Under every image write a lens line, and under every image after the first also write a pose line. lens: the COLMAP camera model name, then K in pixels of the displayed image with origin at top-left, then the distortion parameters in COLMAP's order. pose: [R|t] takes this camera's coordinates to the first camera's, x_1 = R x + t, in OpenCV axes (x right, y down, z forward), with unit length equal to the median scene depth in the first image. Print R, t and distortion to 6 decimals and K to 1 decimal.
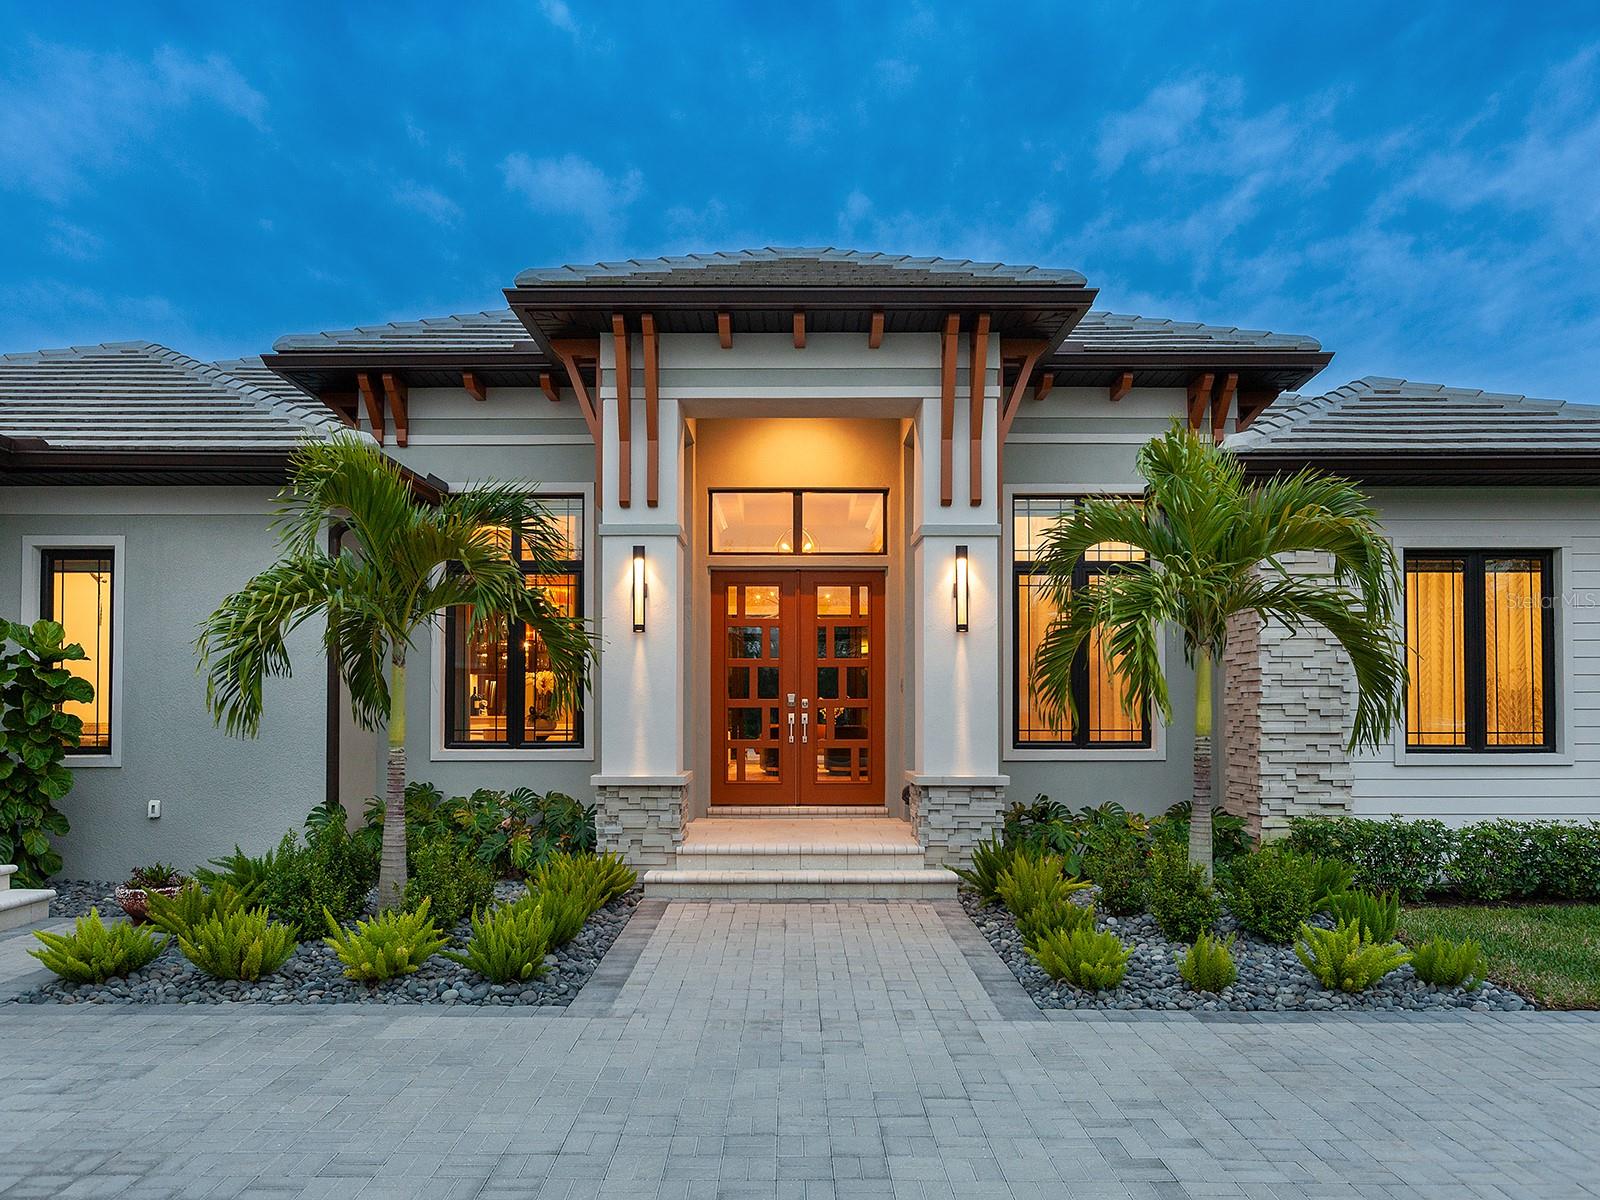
lens RADIAL K [[947.8, 0, 800.0], [0, 947.8, 600.0], [0, 0, 1]] dist [-0.000753, -0.000235]
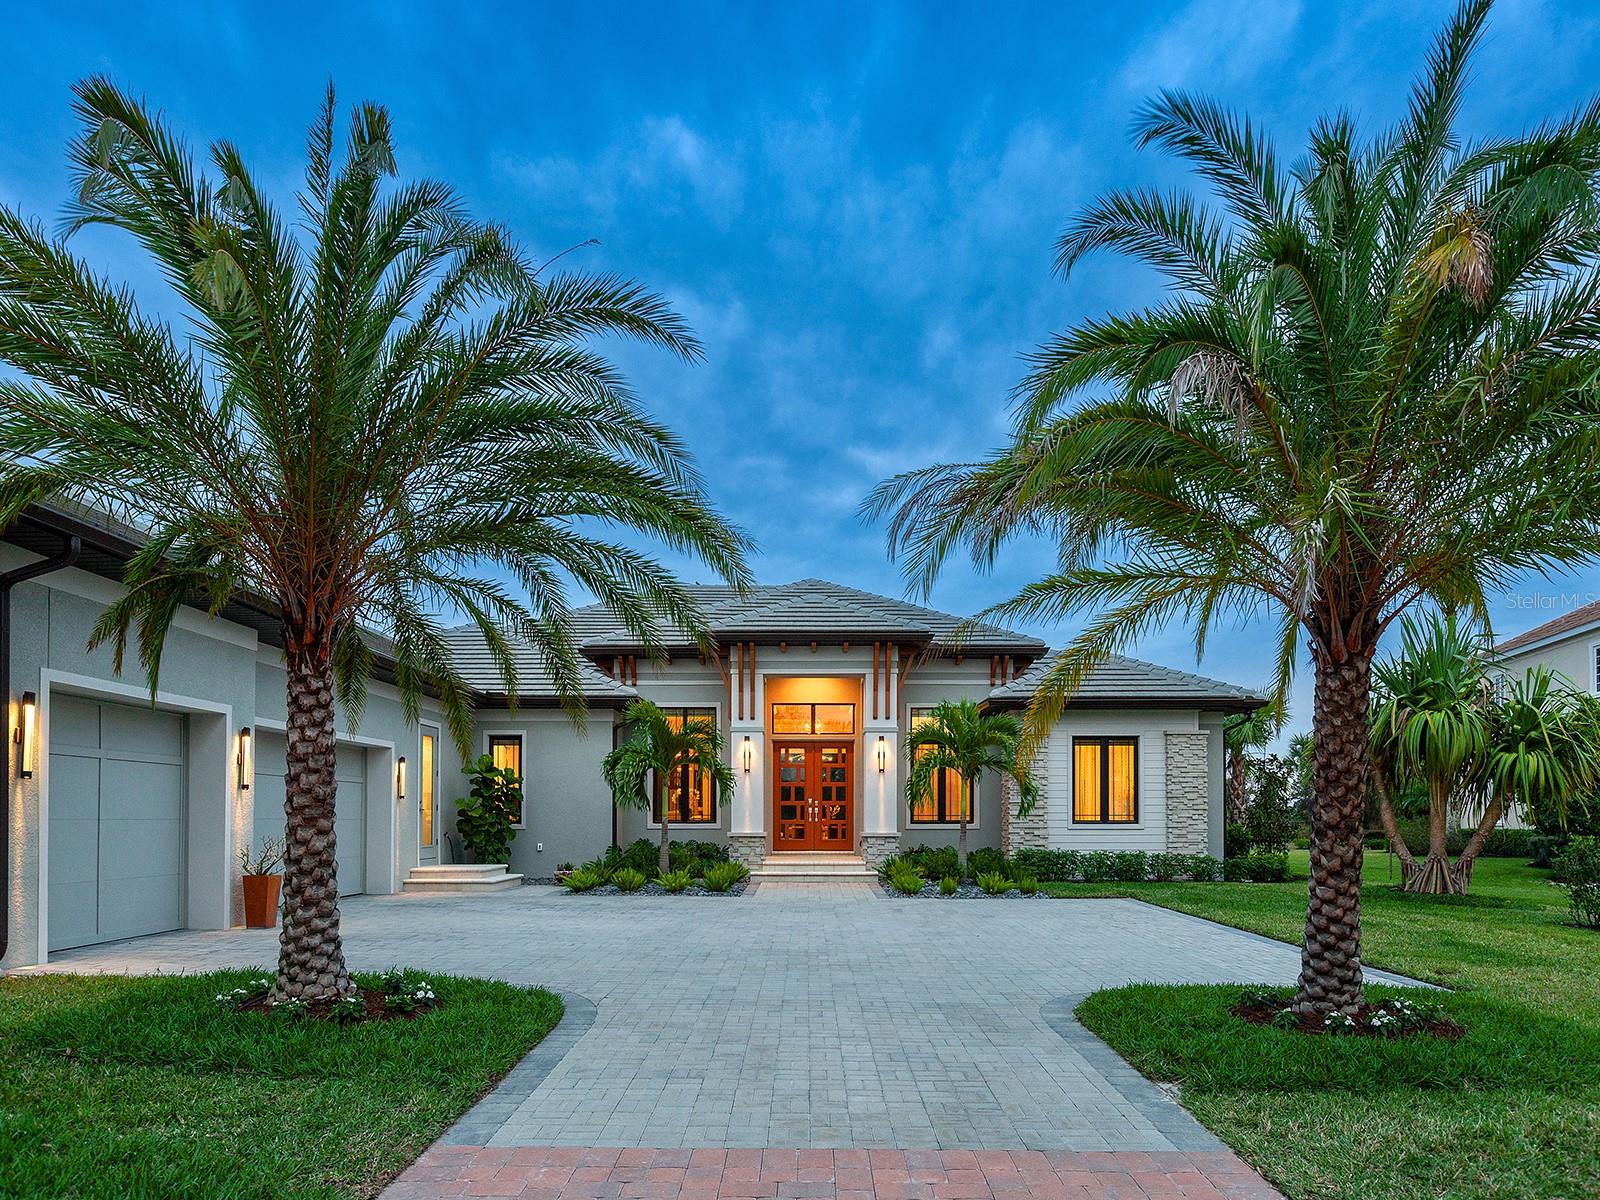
lens RADIAL K [[1650.4, 0, 800.0], [0, 1650.4, 600.0], [0, 0, 1]] dist [0.001890, 0.000248]
pose [[0.999939, -0.000063, -0.011003, 0.009938], [-0.000325, 0.999378, -0.035255, -0.247649], [0.010998, 0.035256, 0.999318, -3.106833]]
